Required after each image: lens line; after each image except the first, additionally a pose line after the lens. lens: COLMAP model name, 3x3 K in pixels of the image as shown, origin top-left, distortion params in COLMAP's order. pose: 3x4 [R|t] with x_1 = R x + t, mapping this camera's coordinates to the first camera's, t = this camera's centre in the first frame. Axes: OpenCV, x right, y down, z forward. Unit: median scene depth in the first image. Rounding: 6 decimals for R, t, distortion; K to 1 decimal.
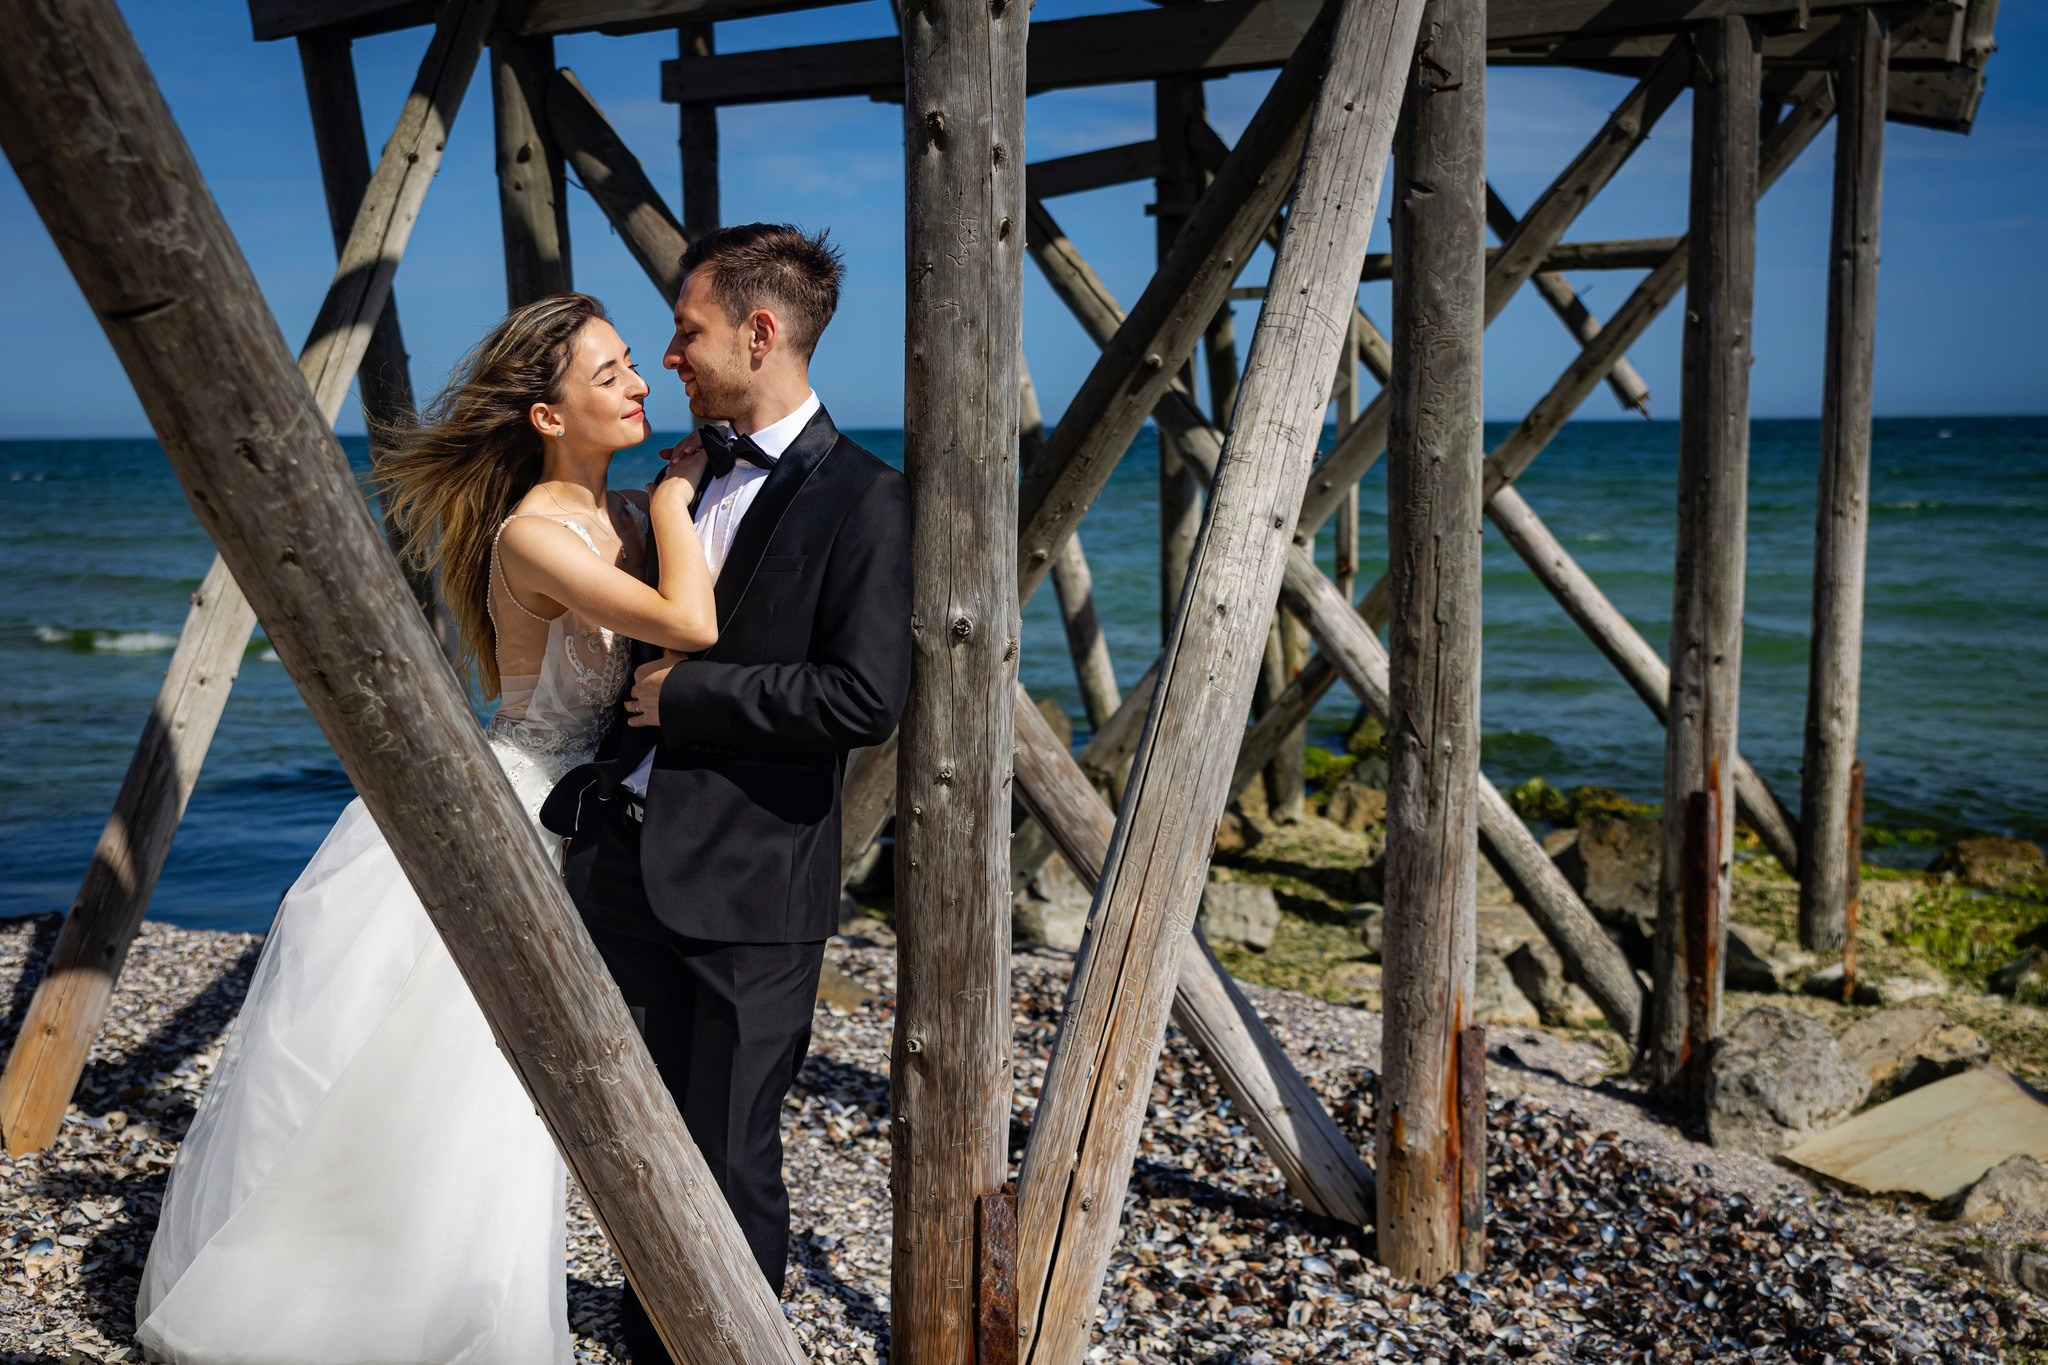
lens RADIAL K [[2310.8, 0, 1016.8], [0, 2310.8, 710.3], [0, 0, 1]] dist [0.029191, -0.002118]
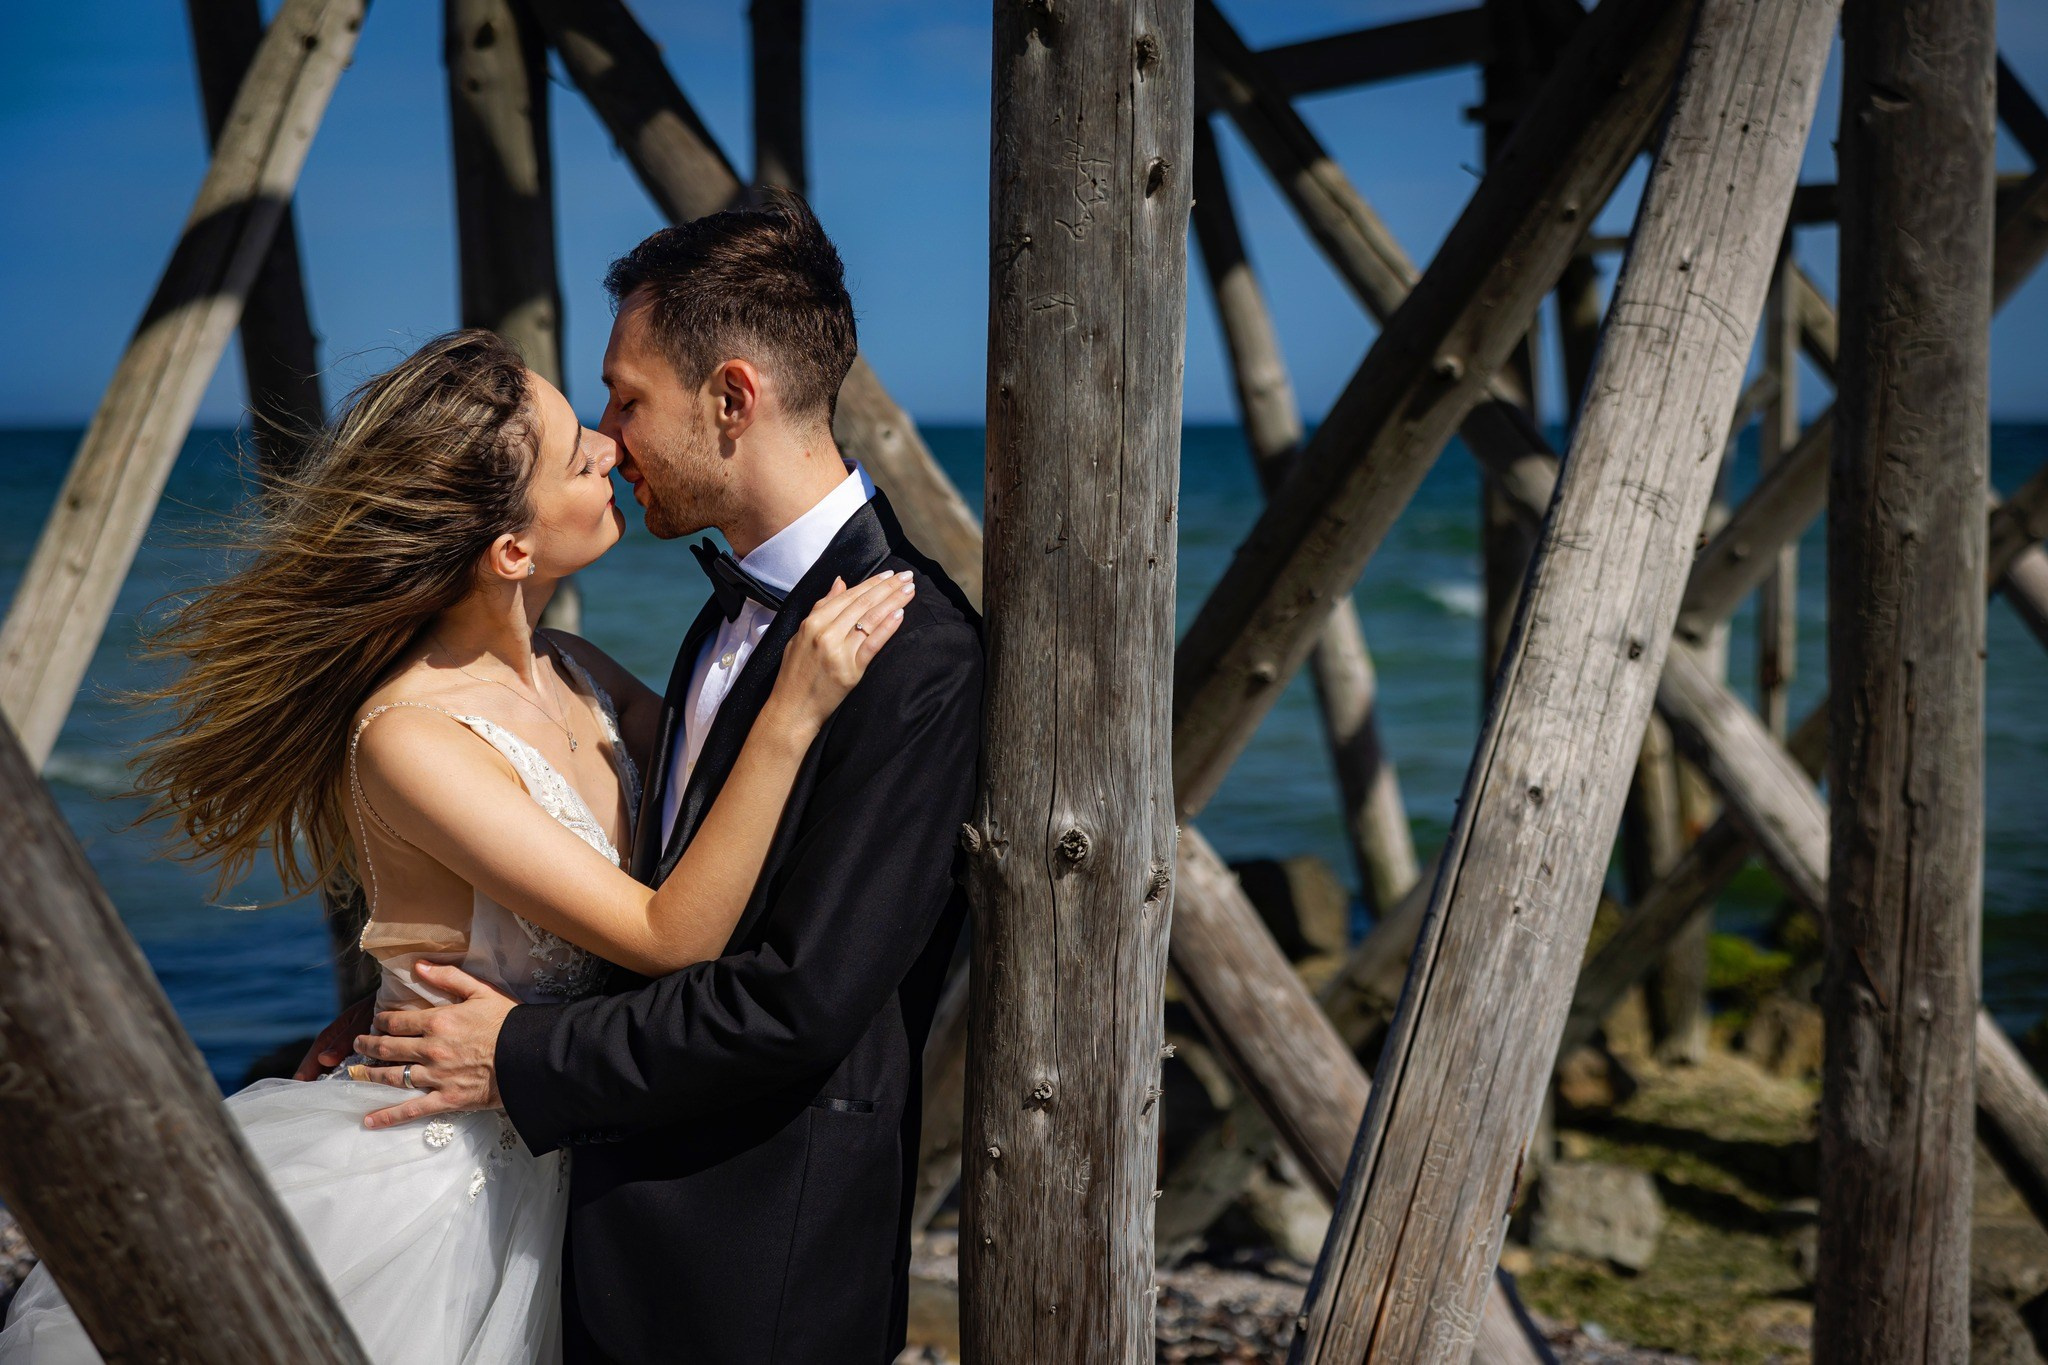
lens RADIAL K [[3349.7, 0, 1024.0], [0, 3349.7, 682.5], [0, 0, 1]] dist [0.067646, -0.281131]
pose [[0.996191, 0.016013, -0.085712, 0.025696], [-0.019349, 0.999081, -0.038239, -0.031346], [0.085021, 0.039752, 0.995586, 0.101511]]
